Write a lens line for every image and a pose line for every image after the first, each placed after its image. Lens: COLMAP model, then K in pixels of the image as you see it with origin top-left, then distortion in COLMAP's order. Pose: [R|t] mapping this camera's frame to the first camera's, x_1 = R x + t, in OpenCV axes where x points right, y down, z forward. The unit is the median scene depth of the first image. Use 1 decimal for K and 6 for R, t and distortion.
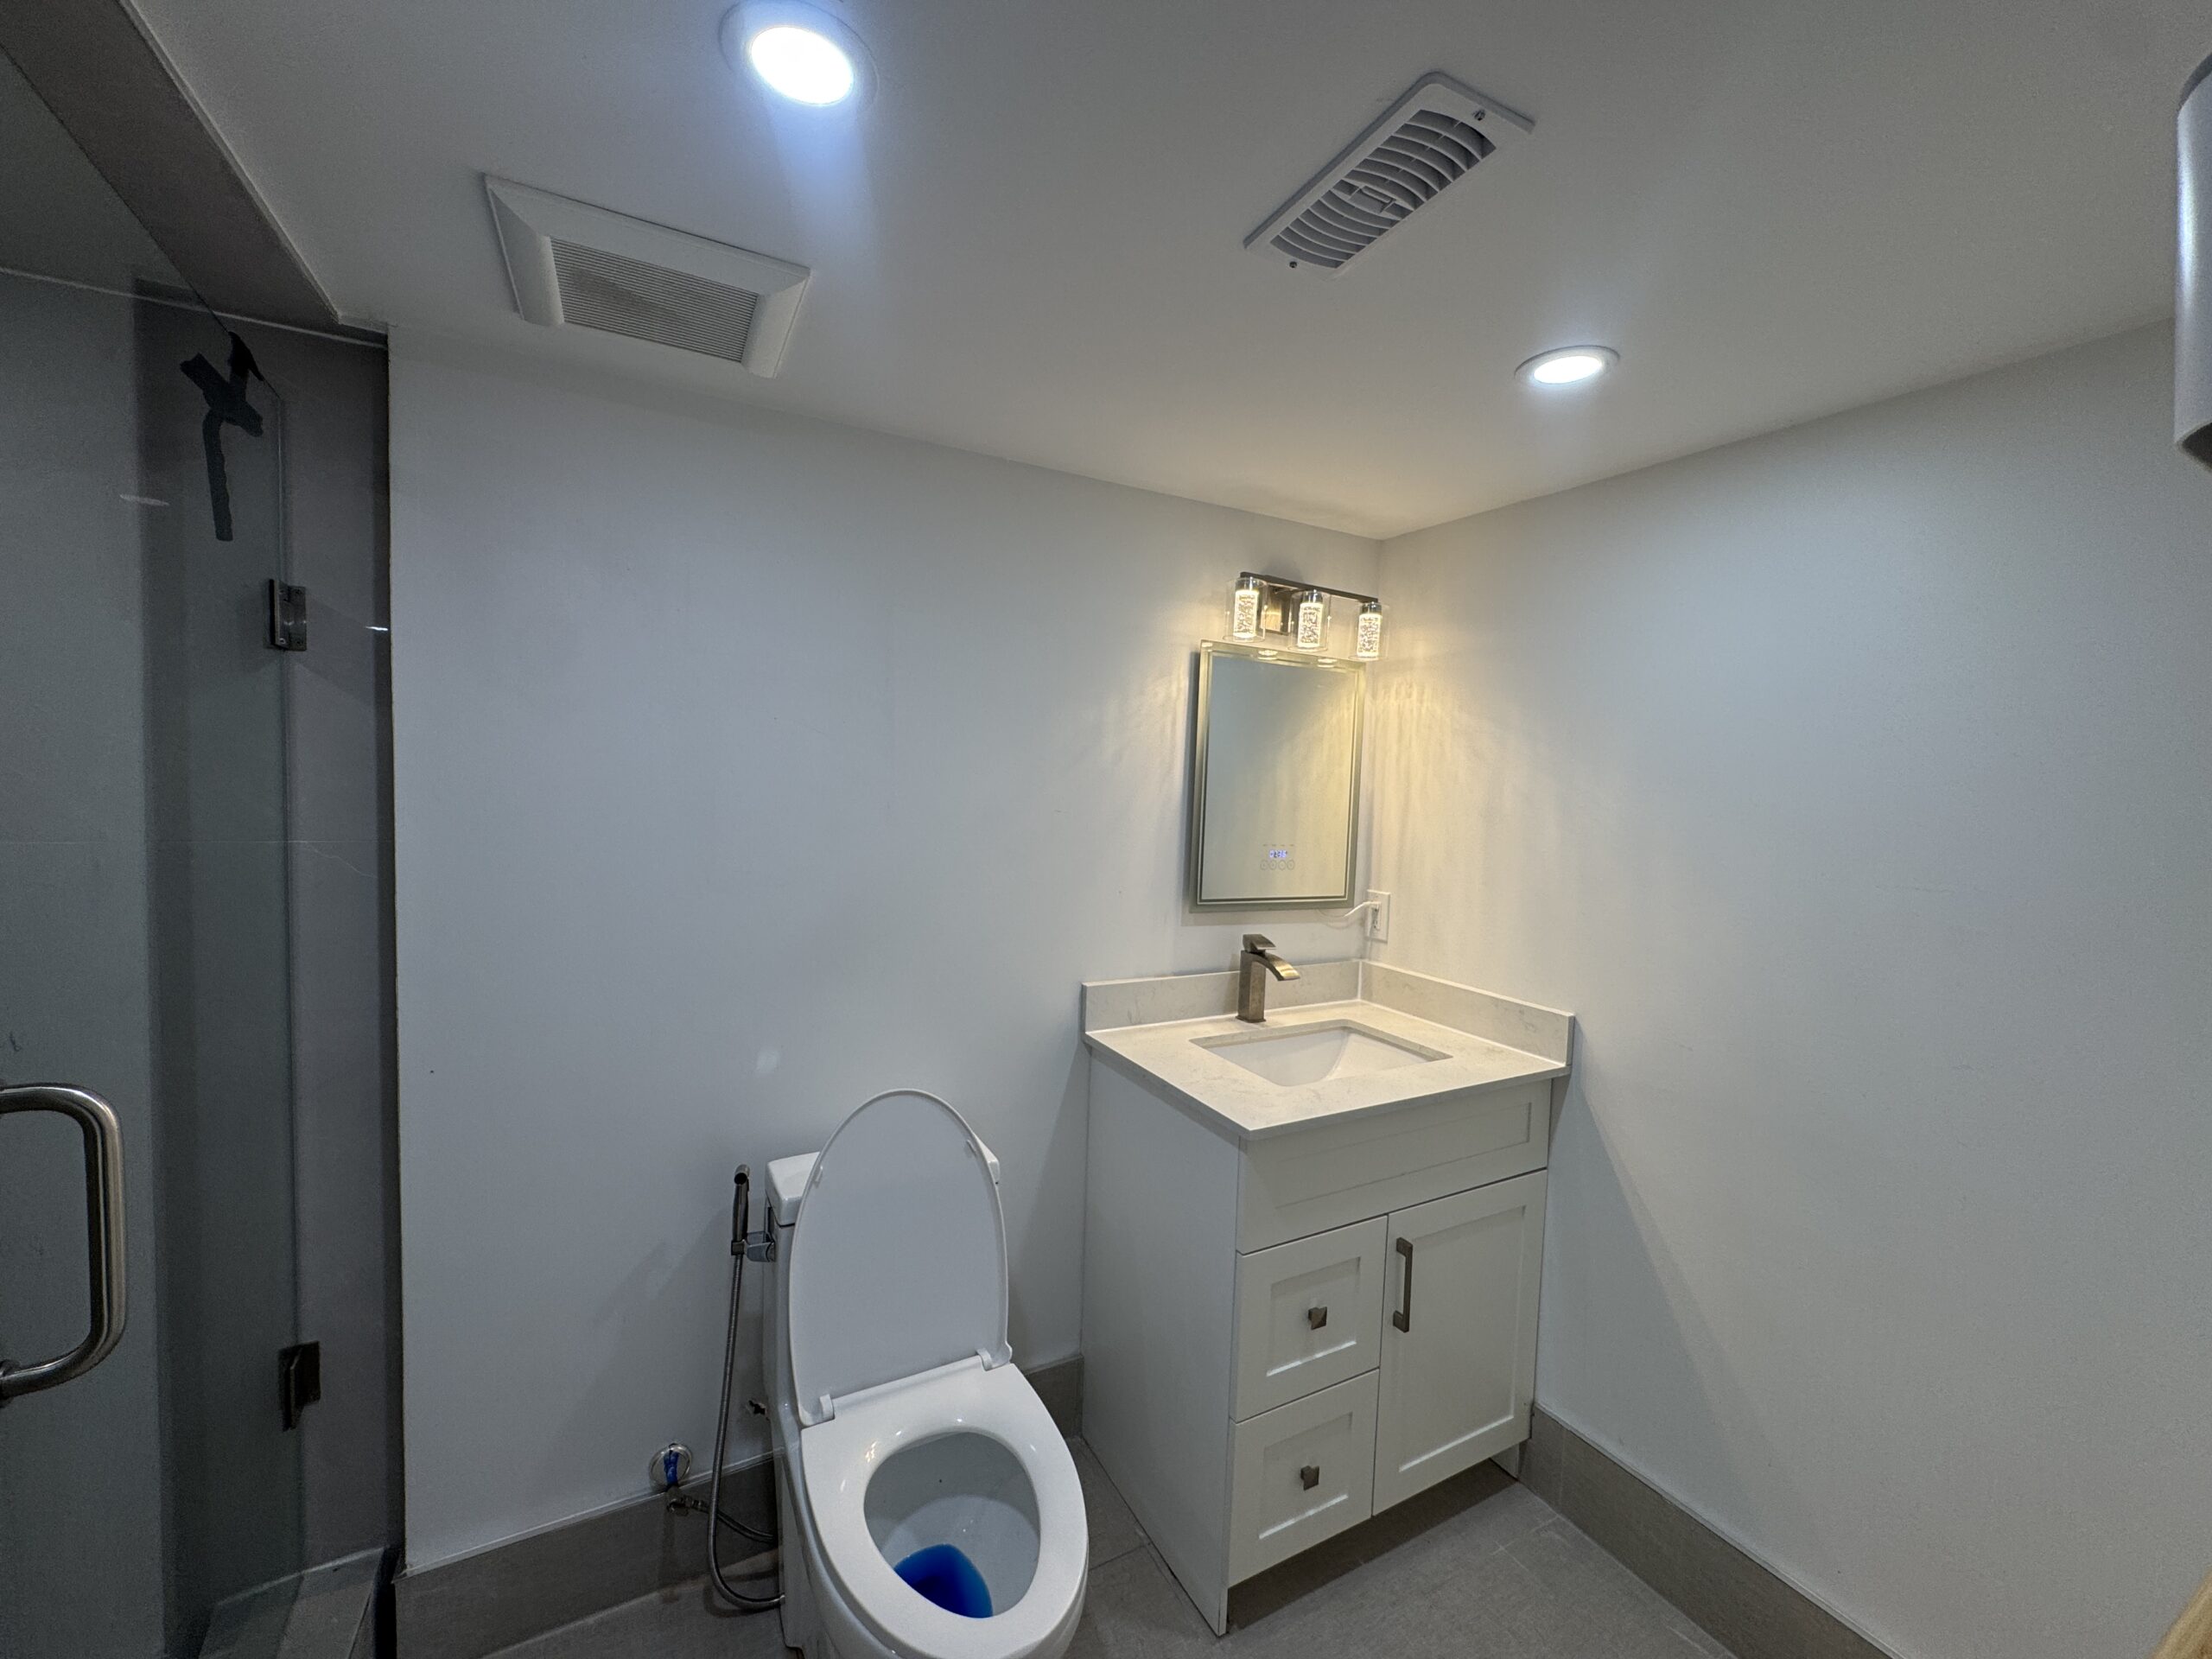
lens RADIAL K [[882.7, 0, 1106.9], [0, 882.7, 830.7], [0, 0, 1]] dist [-0.001609, 0.000534]
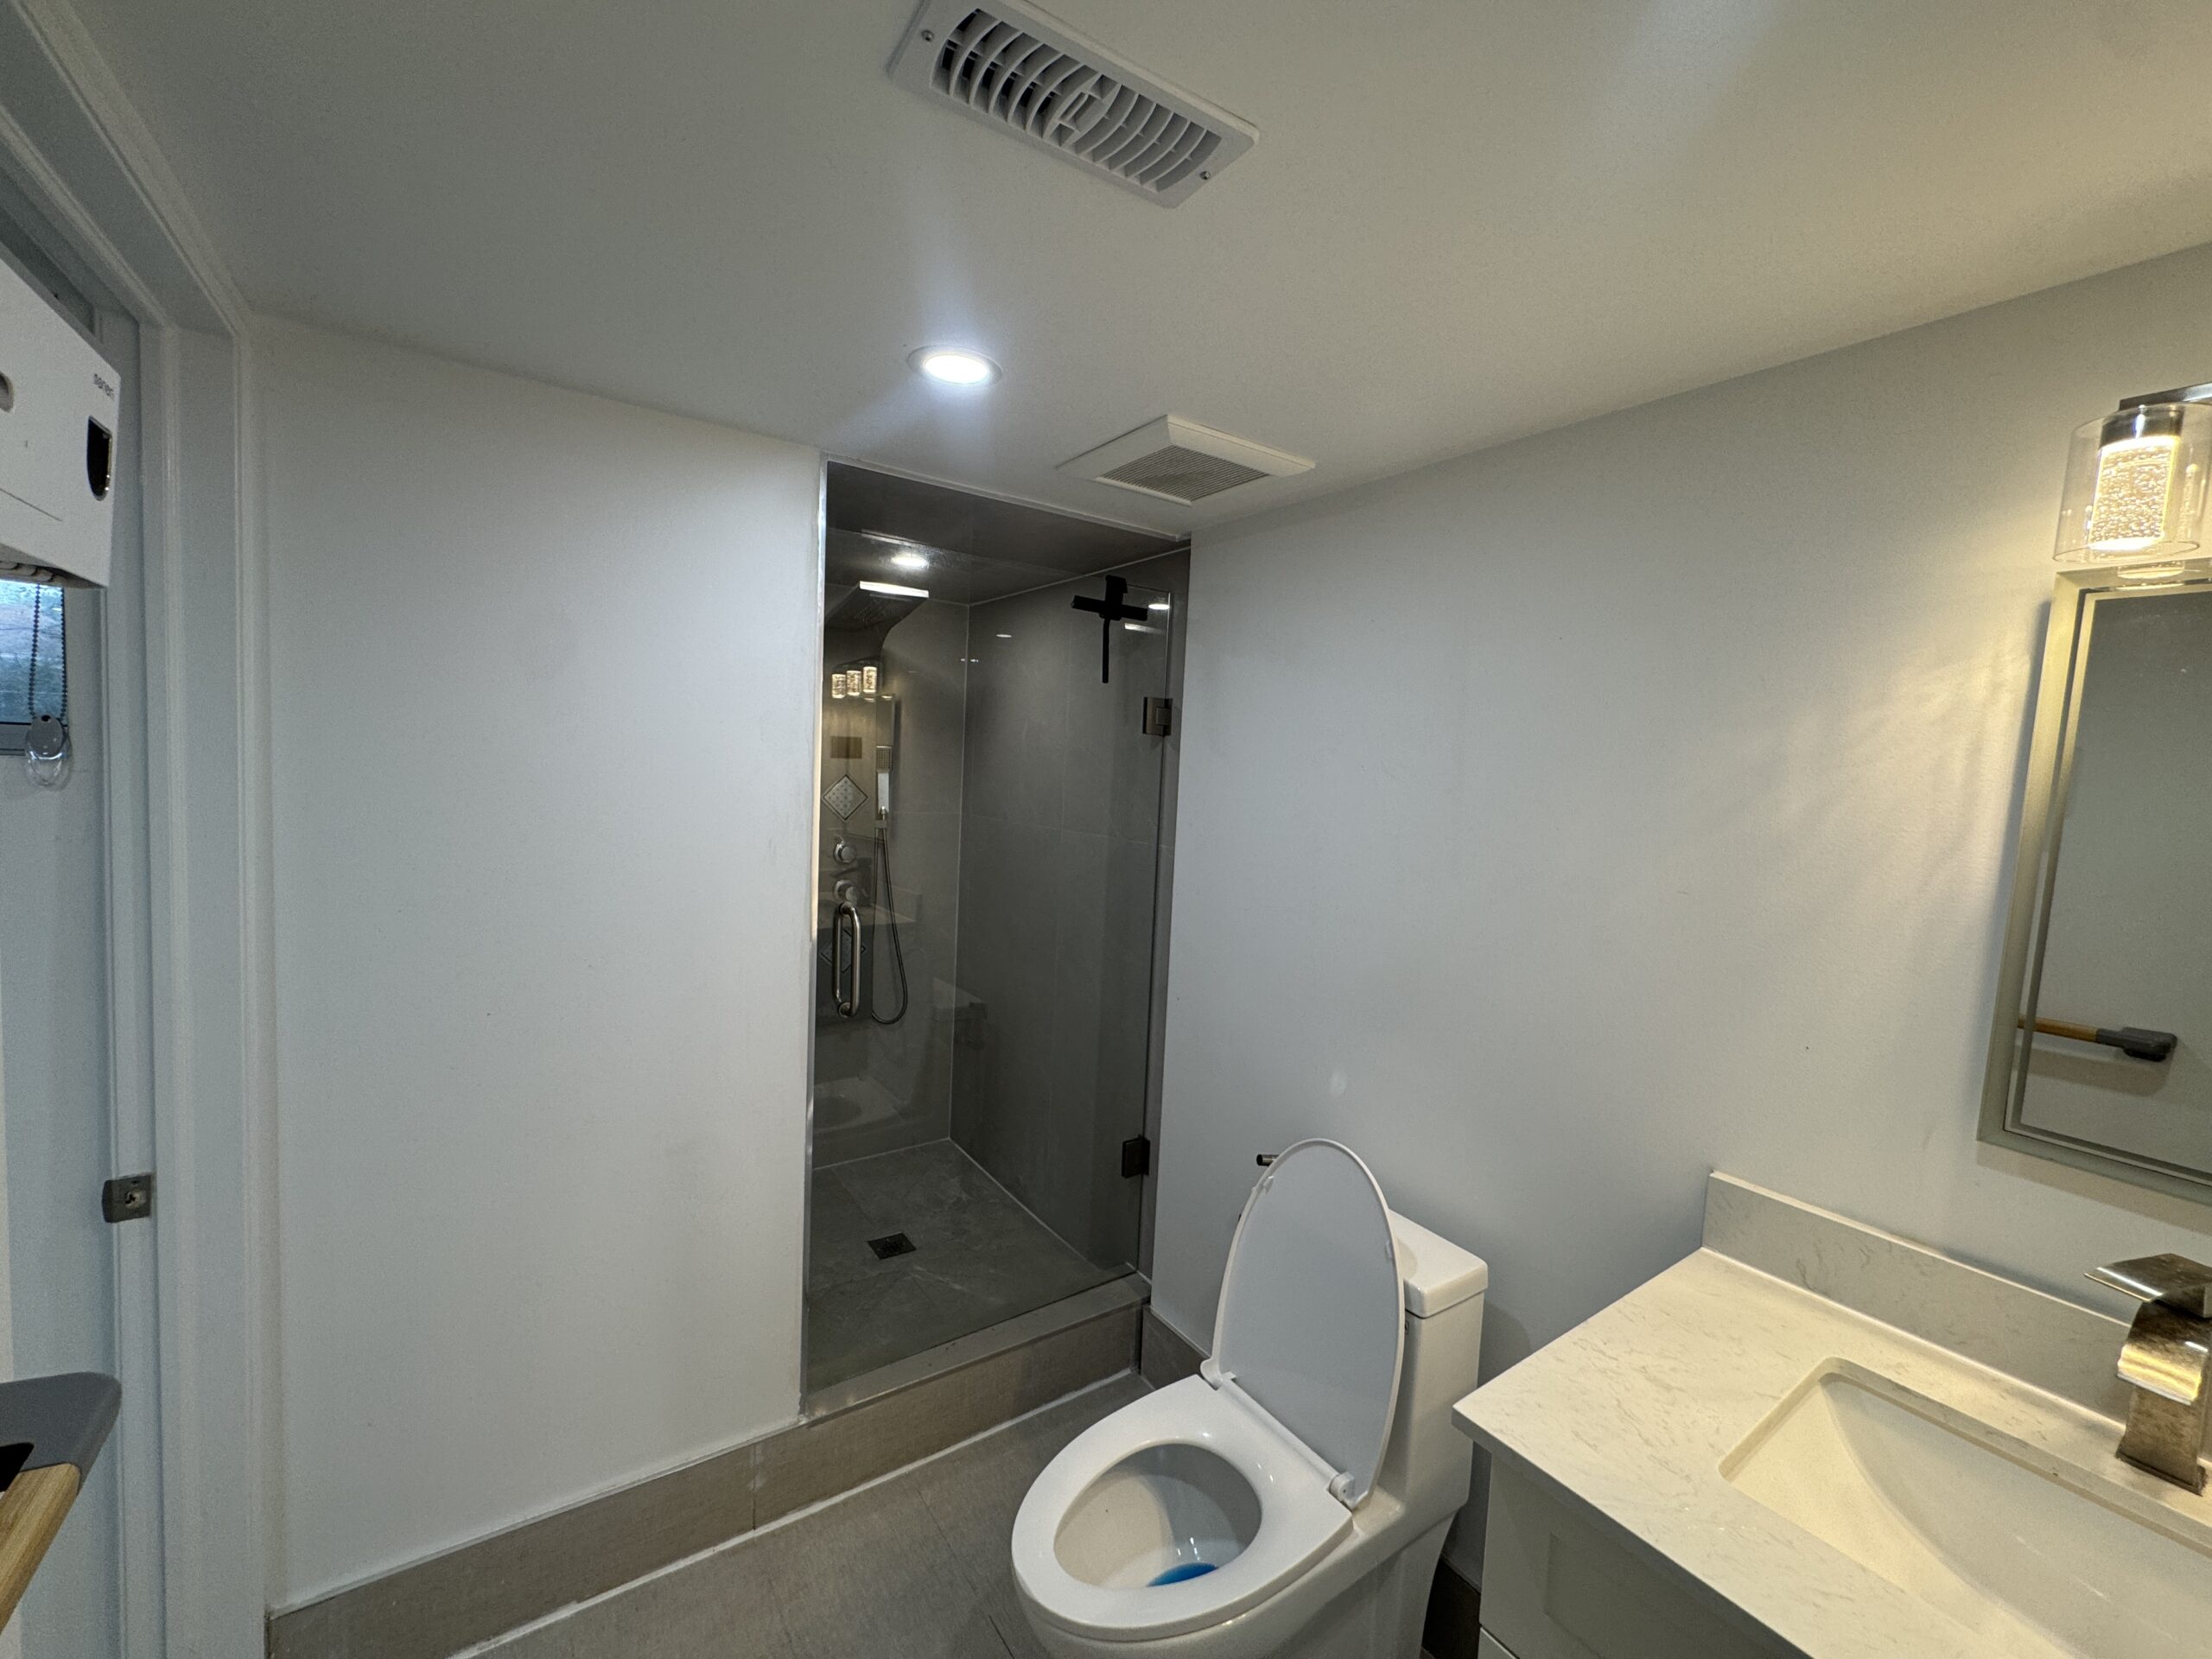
lens RADIAL K [[882.7, 0, 1103.8], [0, 882.7, 831.4], [0, 0, 1]] dist [-0.001609, 0.000534]
pose [[0.114774, 0.047229, -0.992268, 0.537549], [-0.102761, 0.994075, 0.035429, -0.045318], [0.988062, 0.097900, 0.118948, 0.469314]]
